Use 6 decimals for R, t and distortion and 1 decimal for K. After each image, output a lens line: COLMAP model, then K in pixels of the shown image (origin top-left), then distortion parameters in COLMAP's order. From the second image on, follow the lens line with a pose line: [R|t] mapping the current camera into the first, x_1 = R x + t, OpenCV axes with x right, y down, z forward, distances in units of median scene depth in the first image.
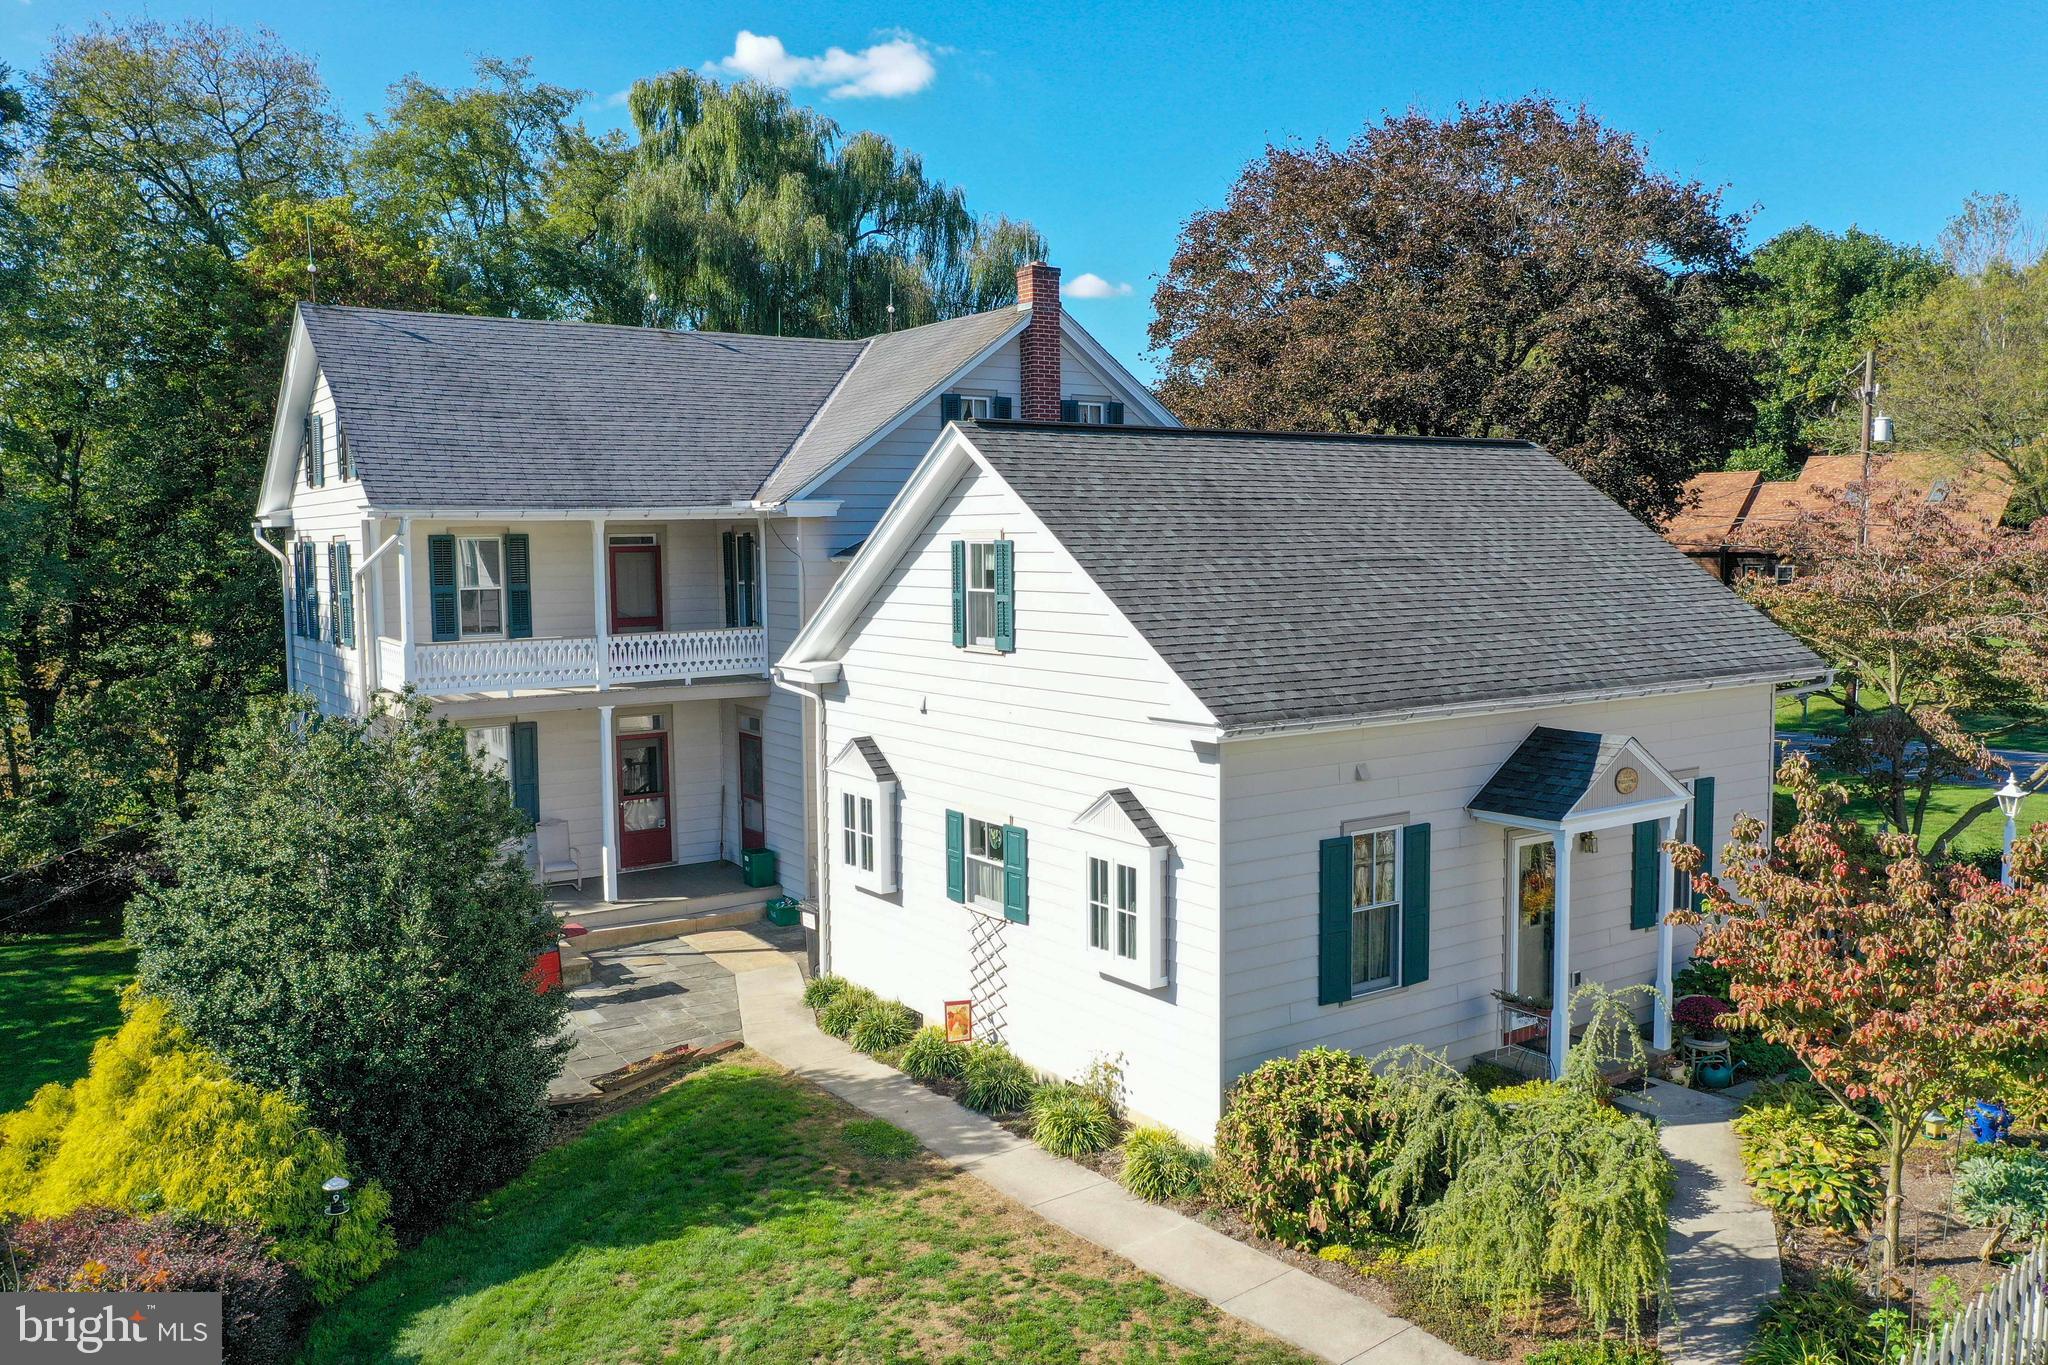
lens RADIAL K [[1613.5, 0, 1024.6], [0, 1613.5, 671.7], [0, 0, 1]] dist [-0.013550, 0.003950]
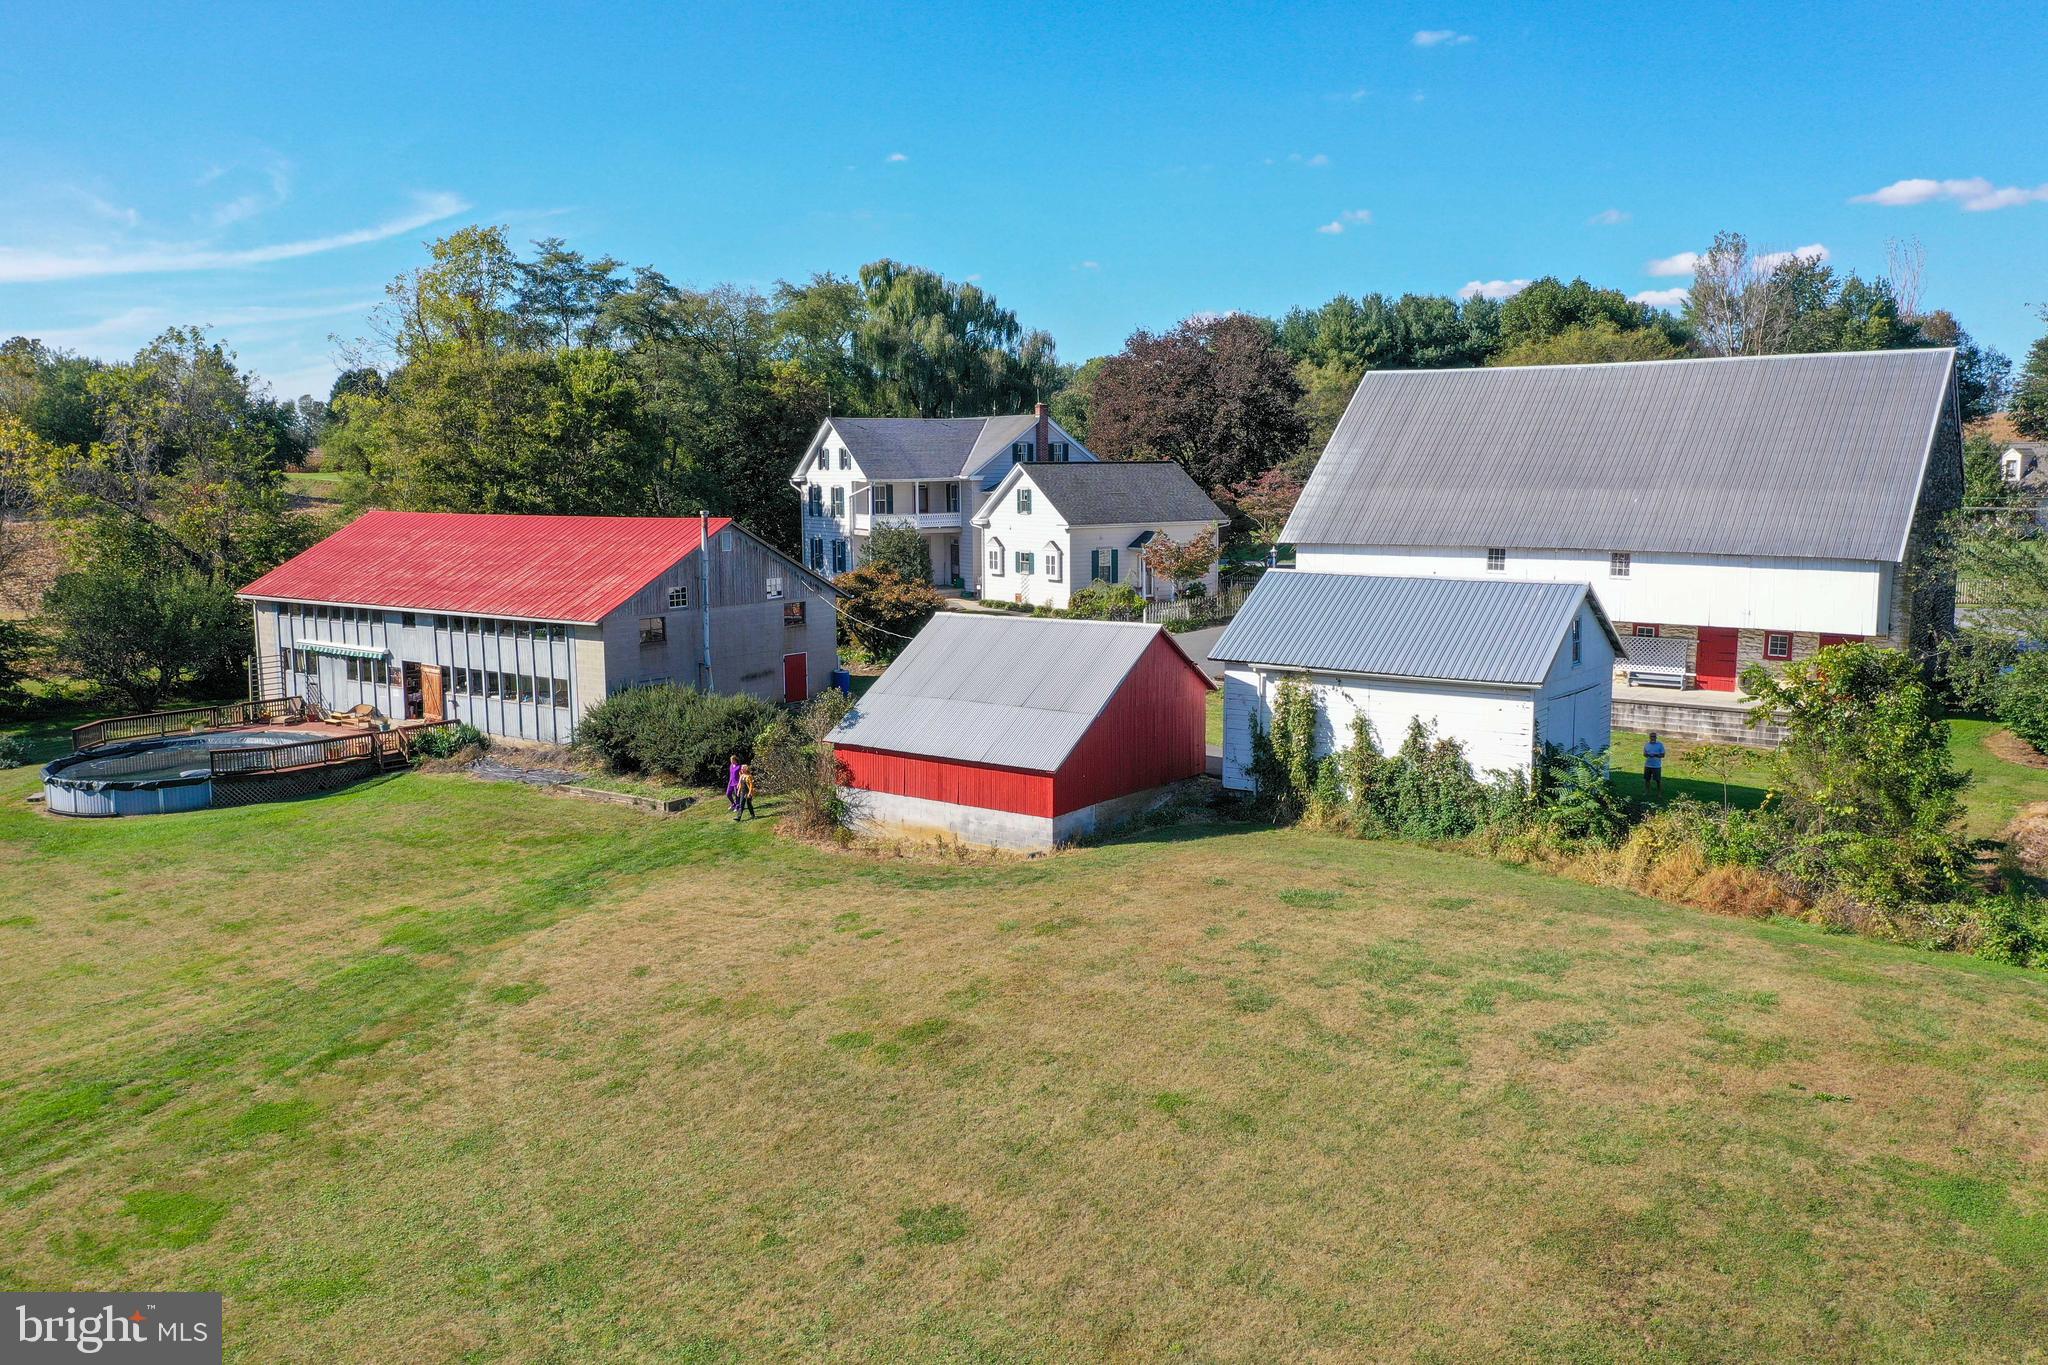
lens RADIAL K [[1613.5, 0, 1024.6], [0, 1613.5, 671.7], [0, 0, 1]] dist [-0.013550, 0.003950]
pose [[0.999671, 0.006005, -0.024941, 0.064961], [-0.004840, 0.998905, 0.046531, 0.156183], [0.025193, -0.046395, 0.998605, -2.523015]]
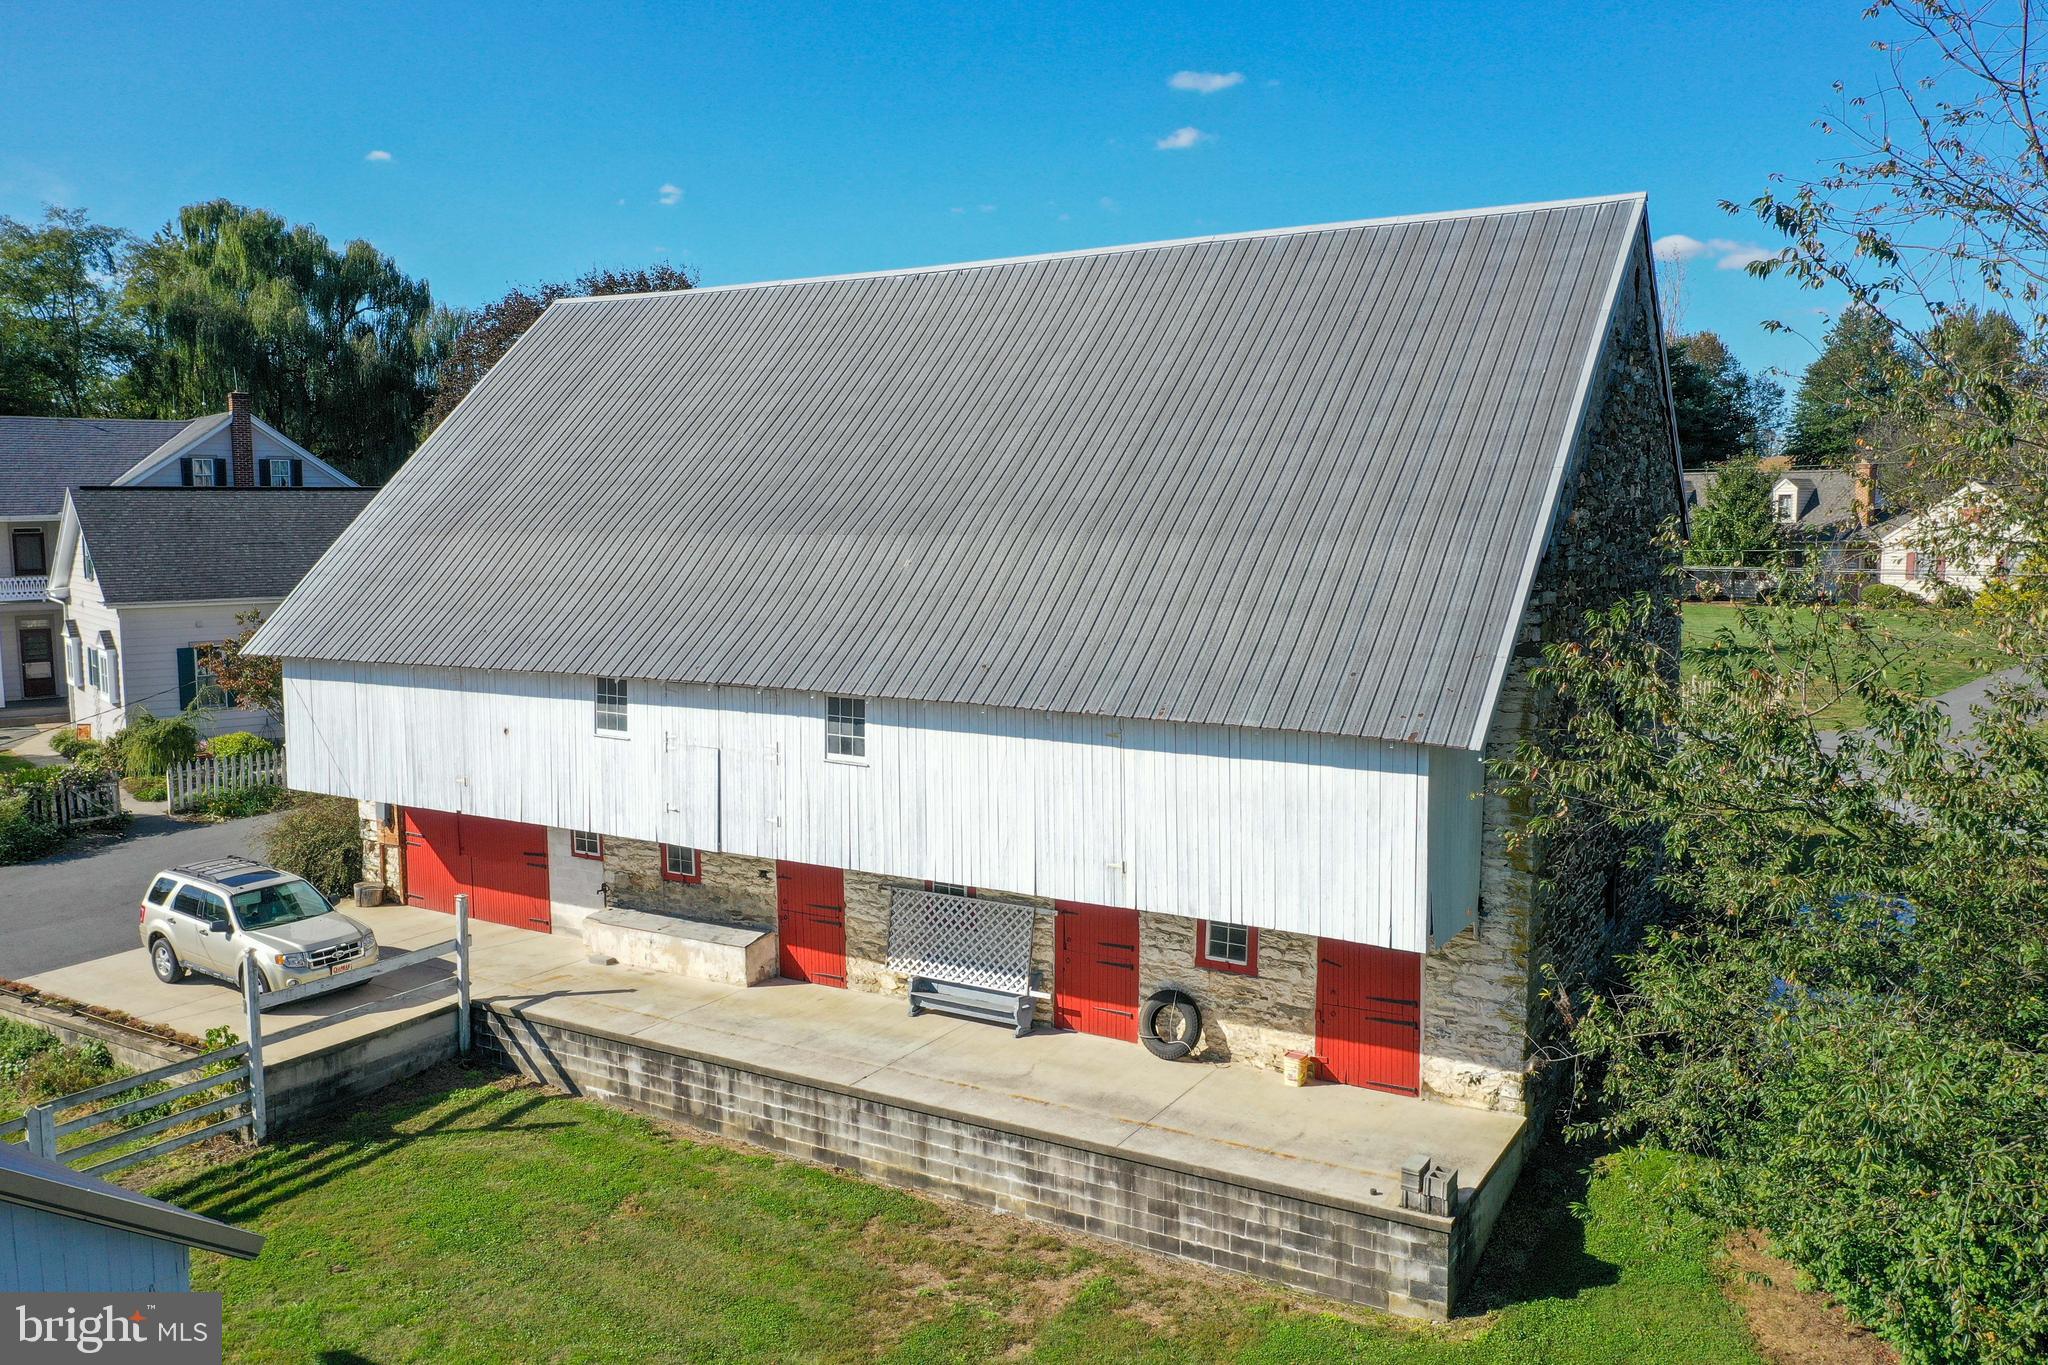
lens RADIAL K [[1613.5, 0, 1024.6], [0, 1613.5, 671.7], [0, 0, 1]] dist [-0.013550, 0.003950]
pose [[0.996653, -0.003306, 0.081685, 0.871411], [0.001737, 0.999813, 0.019265, 0.059169], [-0.081733, -0.019059, 0.996472, -1.129319]]
